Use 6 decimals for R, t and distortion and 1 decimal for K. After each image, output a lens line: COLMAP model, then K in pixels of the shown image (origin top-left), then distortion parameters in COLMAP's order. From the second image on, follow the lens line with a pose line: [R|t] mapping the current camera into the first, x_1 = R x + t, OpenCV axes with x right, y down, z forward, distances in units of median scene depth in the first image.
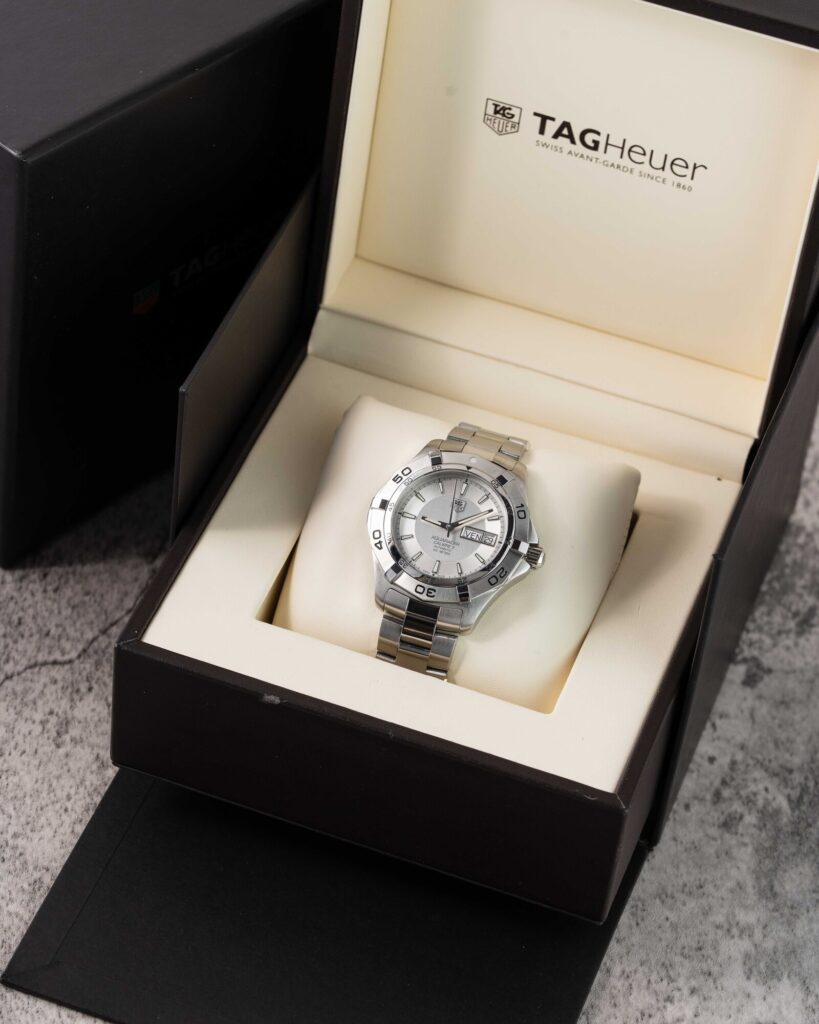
lens RADIAL K [[3535.3, 0, 409.5], [0, 3535.3, 512.0], [0, 0, 1]] dist [0.154373, 1.652130]
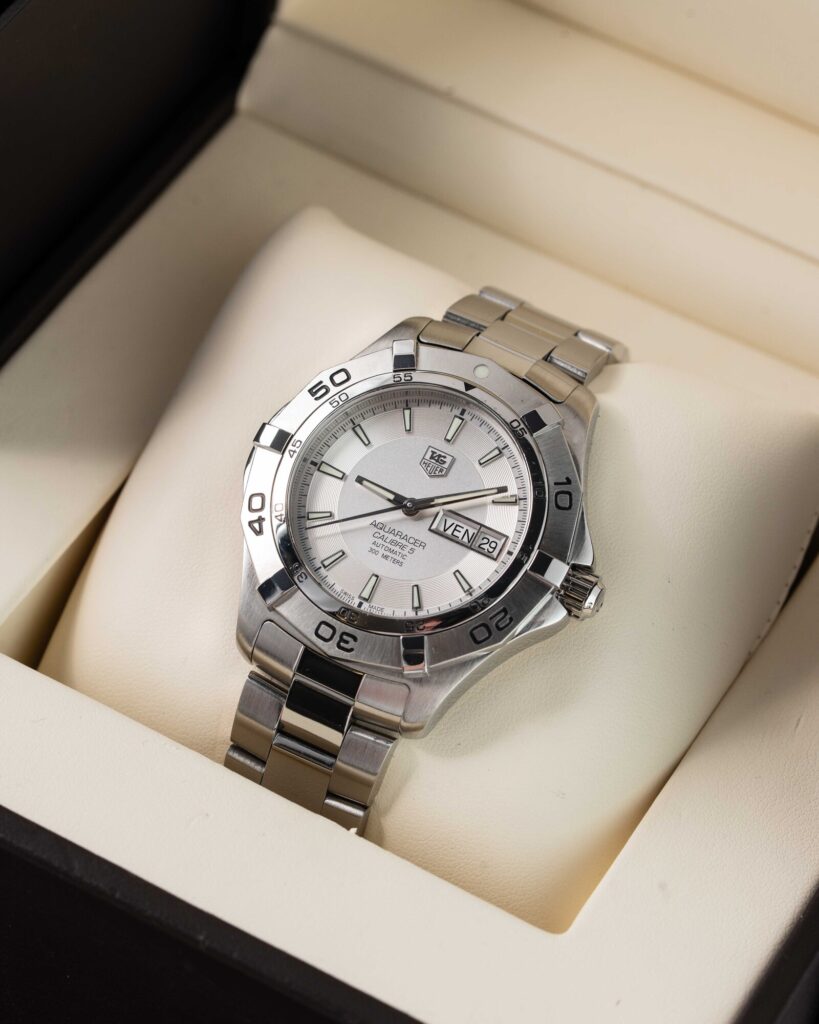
lens RADIAL K [[3535.3, 0, 409.5], [0, 3535.3, 512.0], [0, 0, 1]] dist [0.154373, 1.652130]
pose [[0.983696, 0.130797, -0.123425, 0.069549], [-0.123347, 0.990152, 0.066220, -0.026255], [0.130870, -0.049916, 0.990142, 0.532228]]
